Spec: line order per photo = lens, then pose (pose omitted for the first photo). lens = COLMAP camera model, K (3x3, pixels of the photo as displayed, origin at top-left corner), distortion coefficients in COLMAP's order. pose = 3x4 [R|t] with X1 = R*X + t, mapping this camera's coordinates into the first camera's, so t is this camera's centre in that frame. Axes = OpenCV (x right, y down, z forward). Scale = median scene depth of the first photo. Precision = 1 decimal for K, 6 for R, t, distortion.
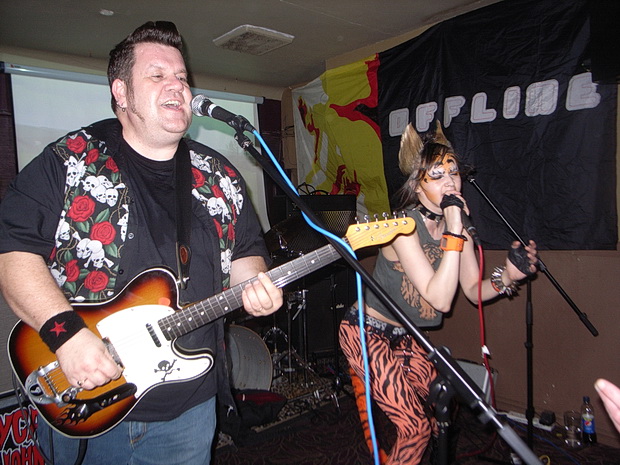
lens RADIAL K [[505.7, 0, 324.1], [0, 505.7, 231.1], [0, 0, 1]] dist [-0.048615, 0.027884]
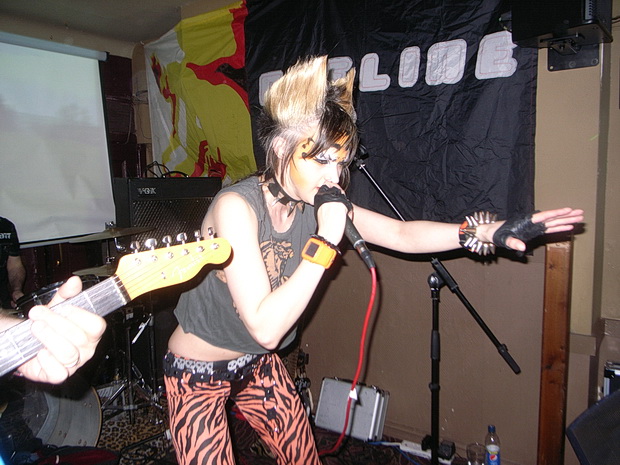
lens RADIAL K [[505.7, 0, 324.1], [0, 505.7, 231.1], [0, 0, 1]] dist [-0.048615, 0.027884]
pose [[0.975176, -0.010217, 0.221196, 0.057444], [0.000116, 0.998958, 0.045631, -0.029824], [-0.221432, -0.044473, 0.974161, 0.218436]]
